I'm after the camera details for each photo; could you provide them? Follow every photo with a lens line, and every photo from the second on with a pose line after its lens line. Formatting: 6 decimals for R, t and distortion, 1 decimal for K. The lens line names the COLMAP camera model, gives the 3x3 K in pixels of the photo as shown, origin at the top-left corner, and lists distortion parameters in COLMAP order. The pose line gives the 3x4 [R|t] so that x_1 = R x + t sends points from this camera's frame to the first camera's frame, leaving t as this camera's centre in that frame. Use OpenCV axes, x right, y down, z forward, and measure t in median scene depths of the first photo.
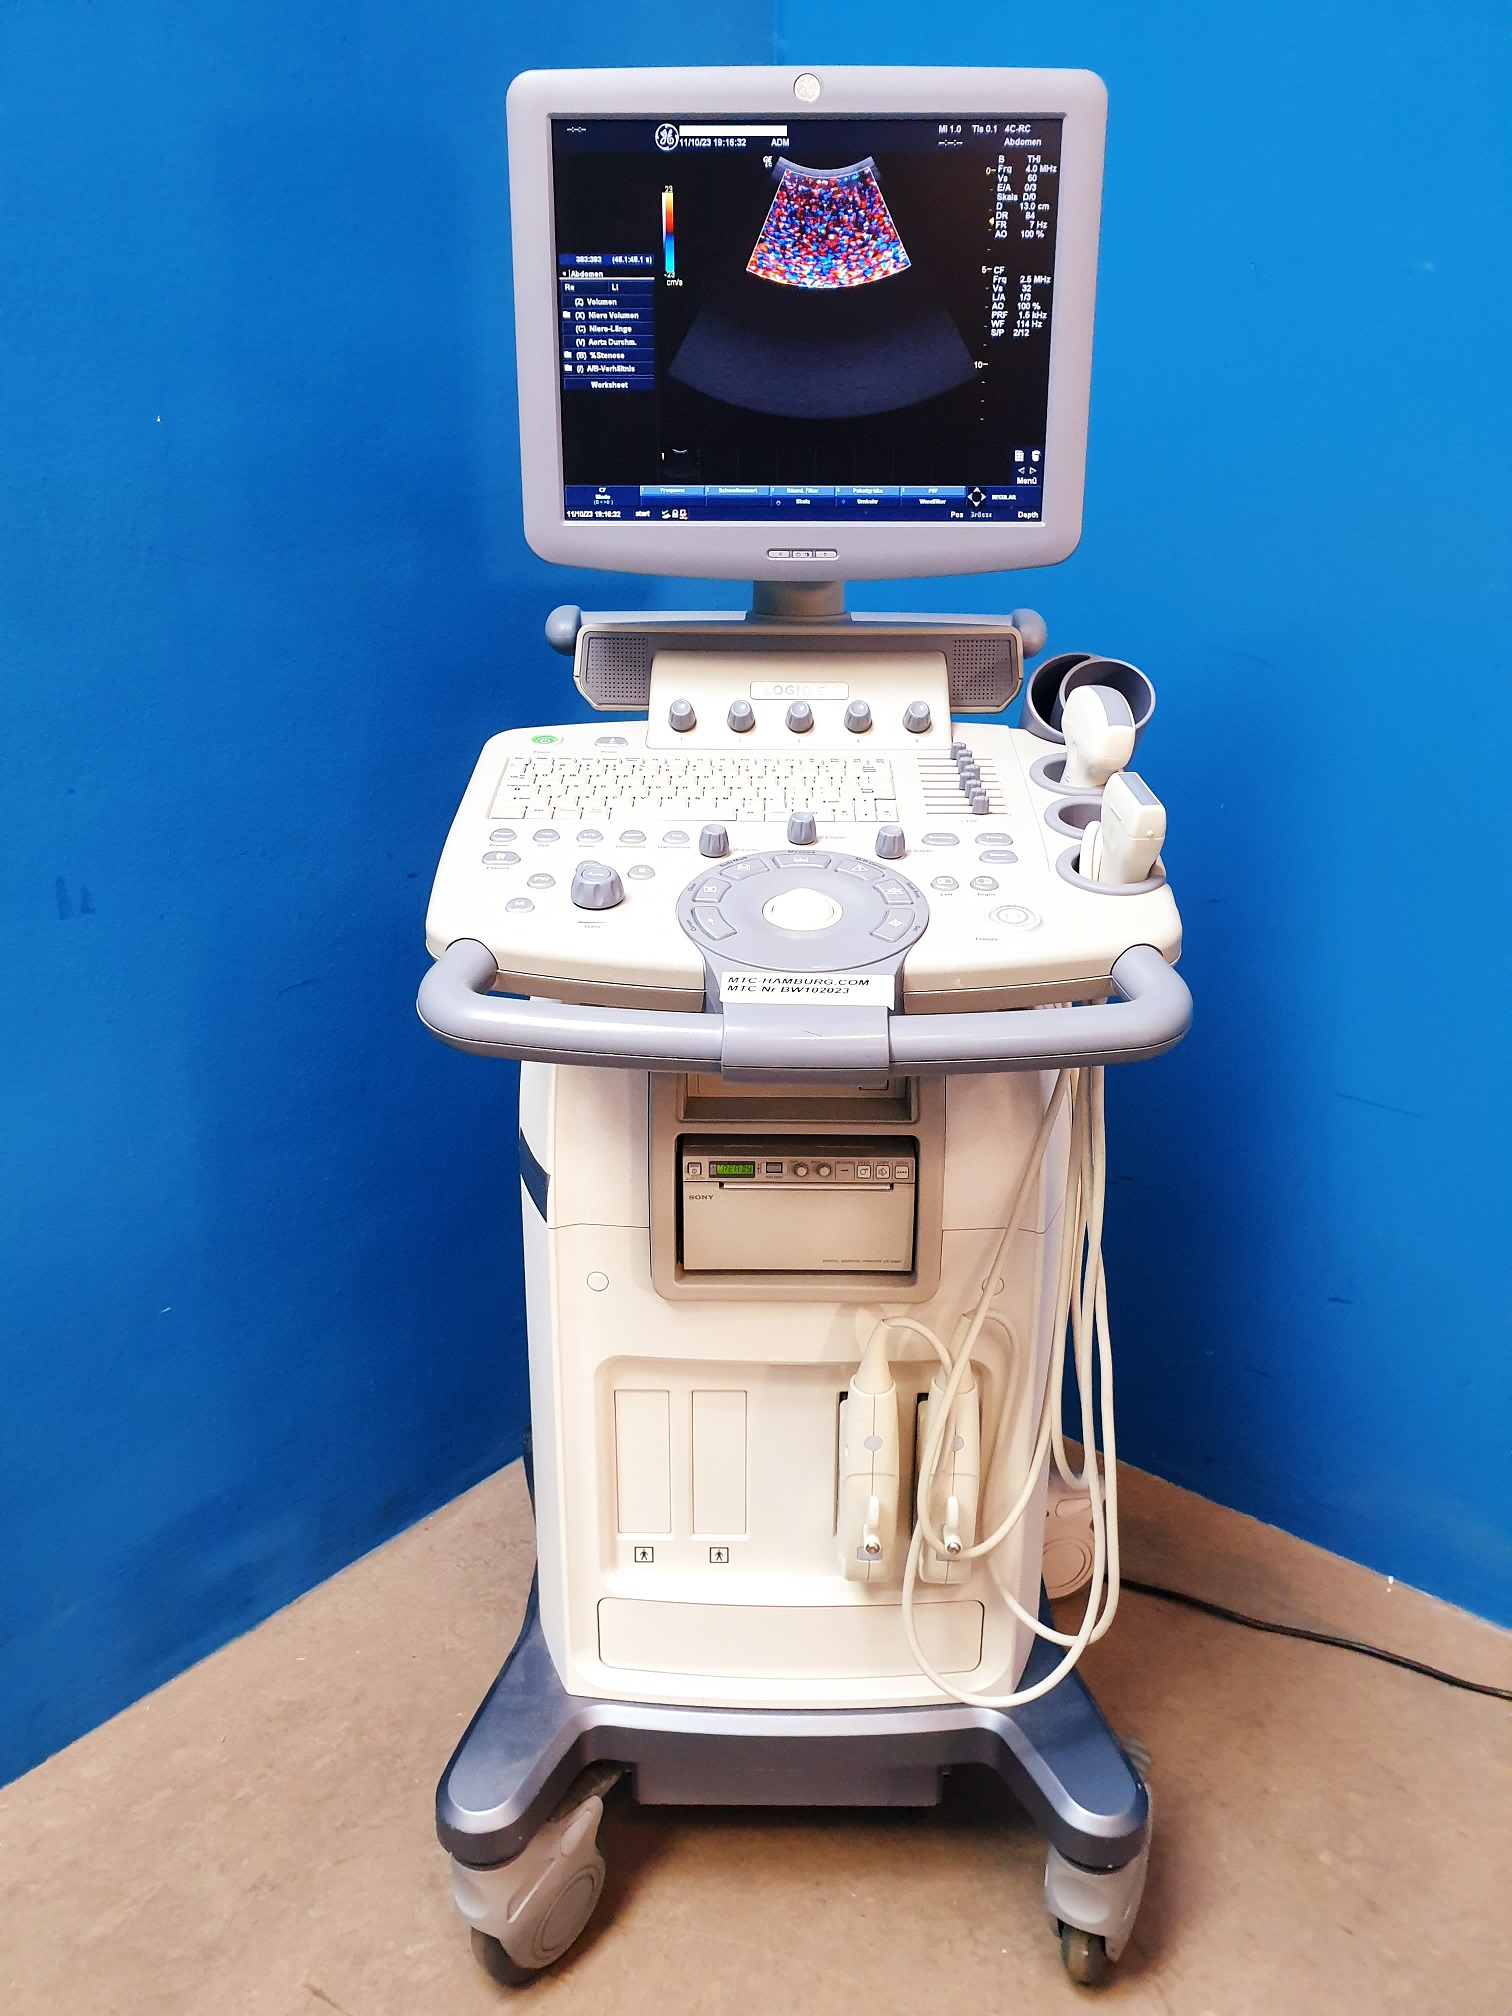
lens RADIAL K [[1531.3, 0, 783.8], [0, 1531.3, 1007.8], [0, 0, 1]] dist [-0.021760, 0.034257]
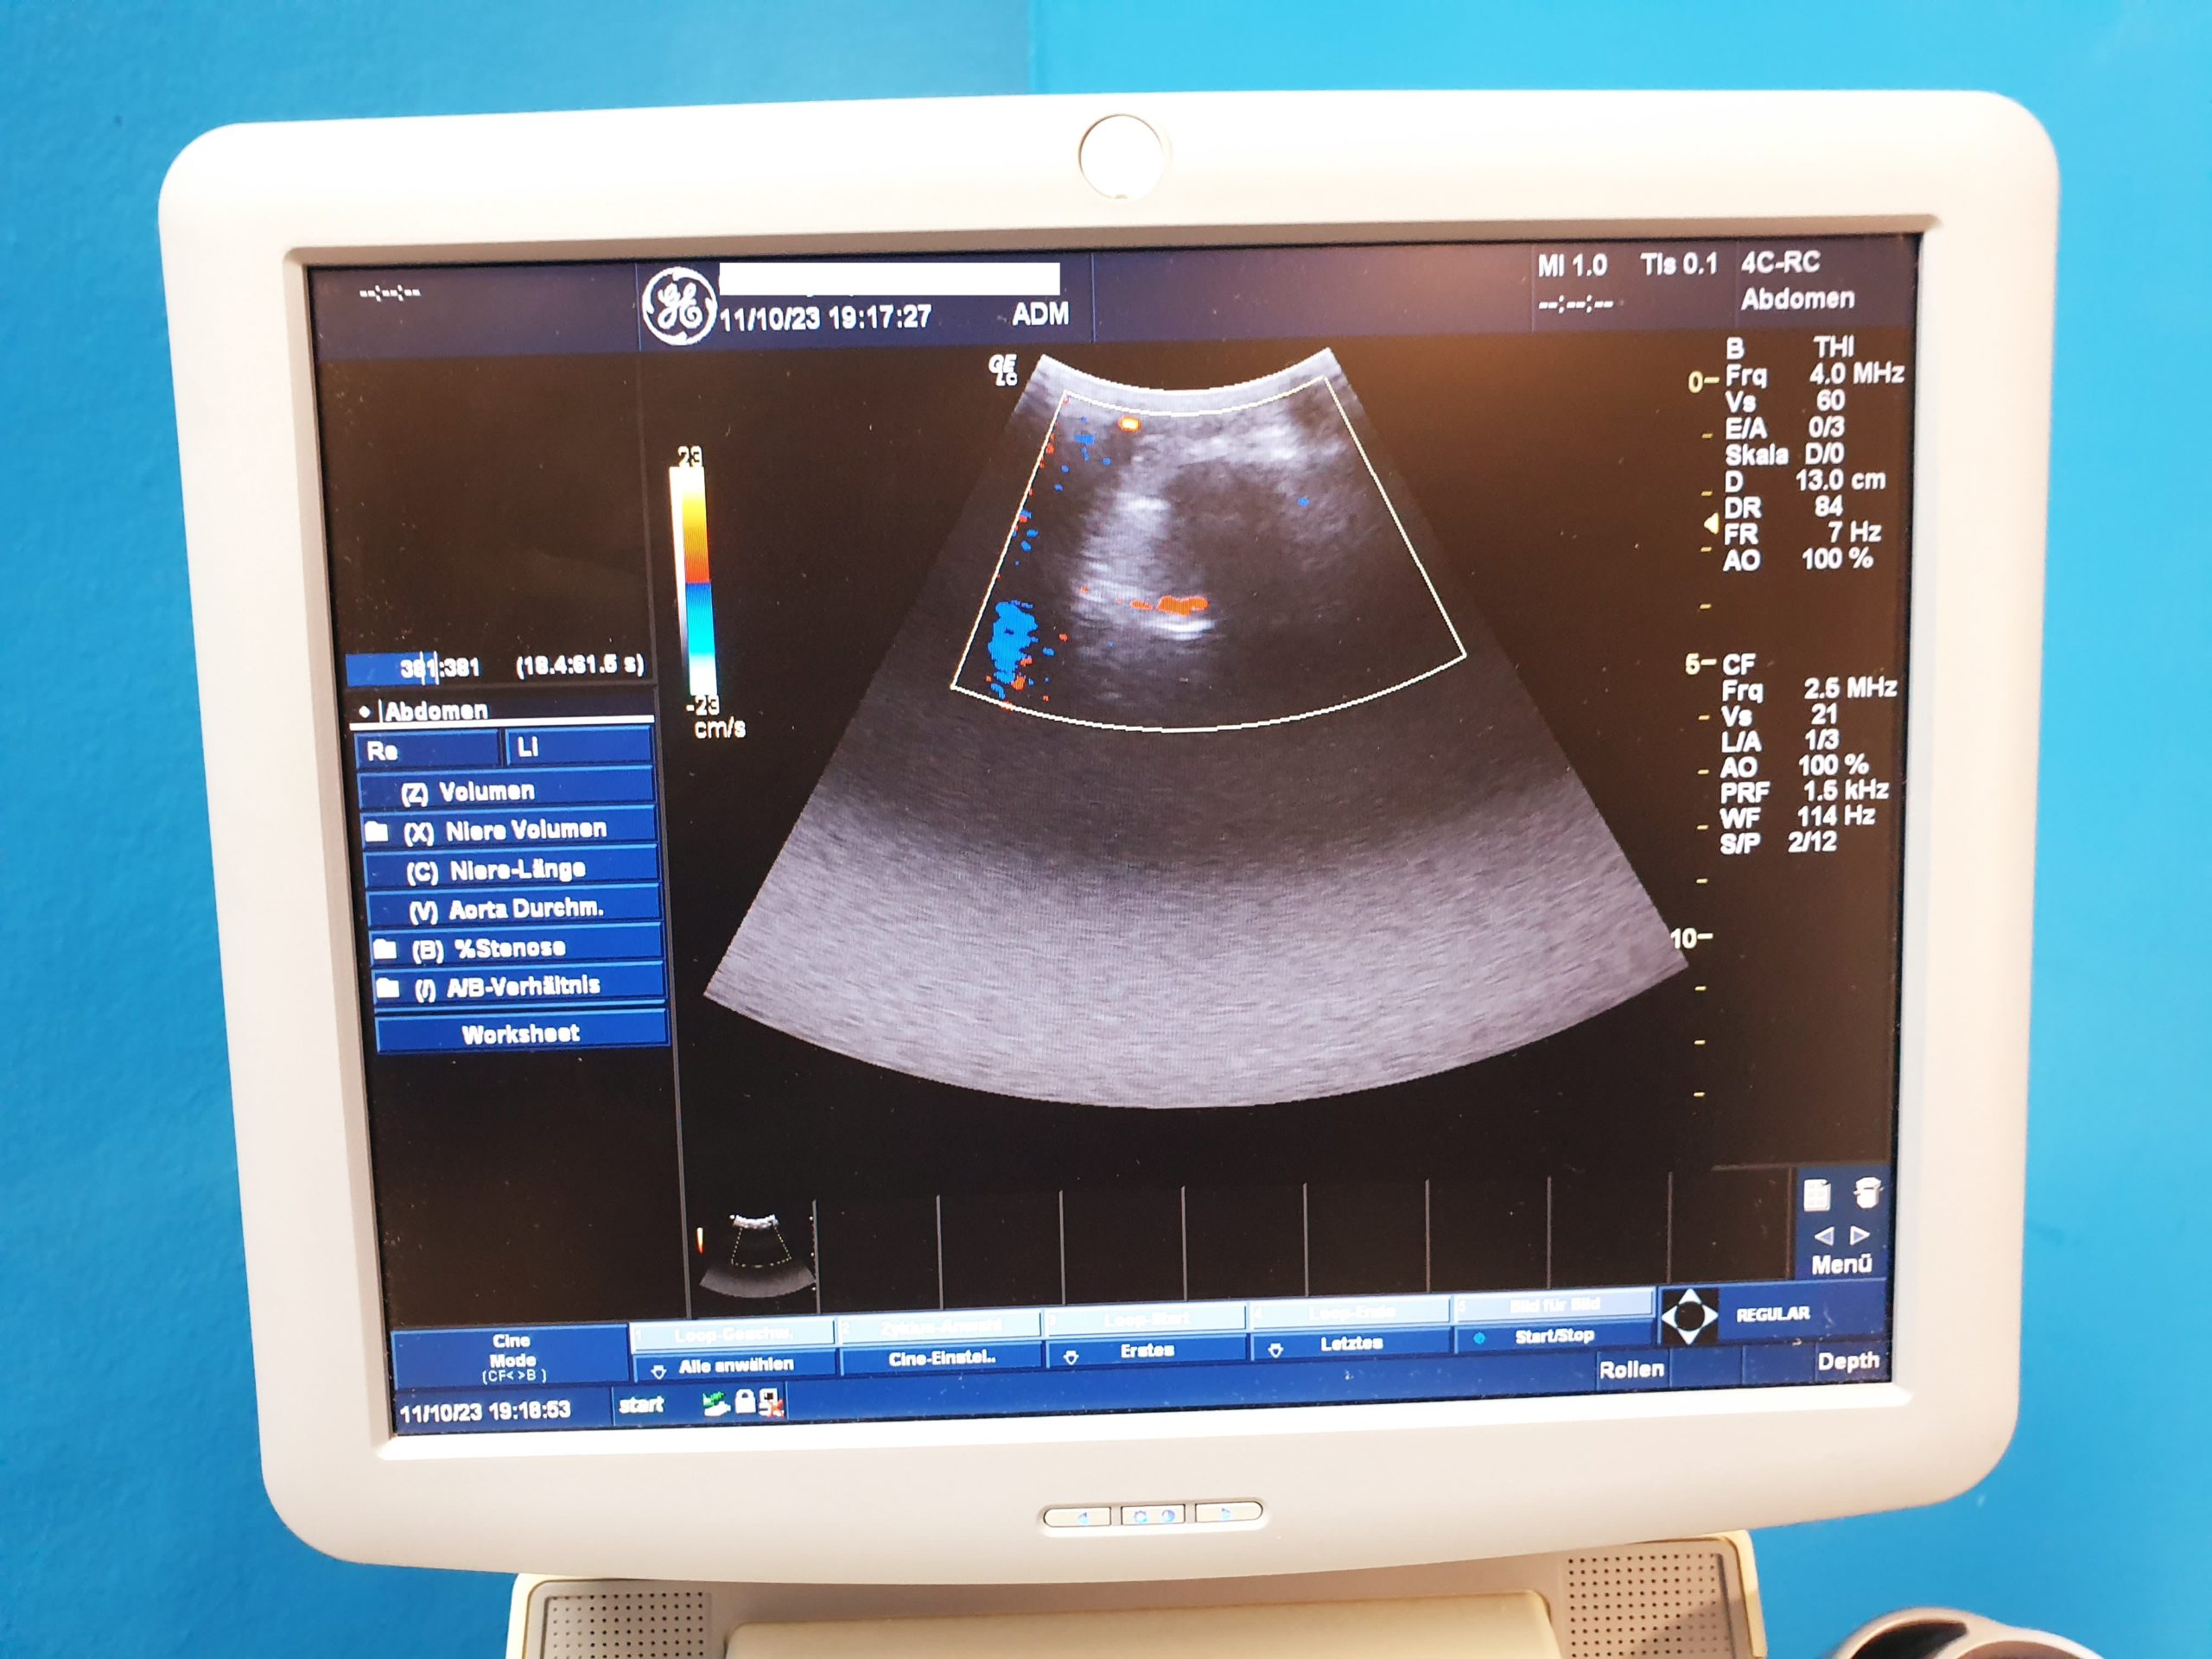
lens RADIAL K [[1665.0, 0, 1186.6], [0, 1665.0, 796.5], [0, 0, 1]] dist [-0.045047, 0.055486]
pose [[0.999504, -0.024776, 0.019454, 0.018408], [0.028189, 0.979125, -0.201292, -0.399919], [-0.014061, 0.201741, 0.979338, 0.684959]]
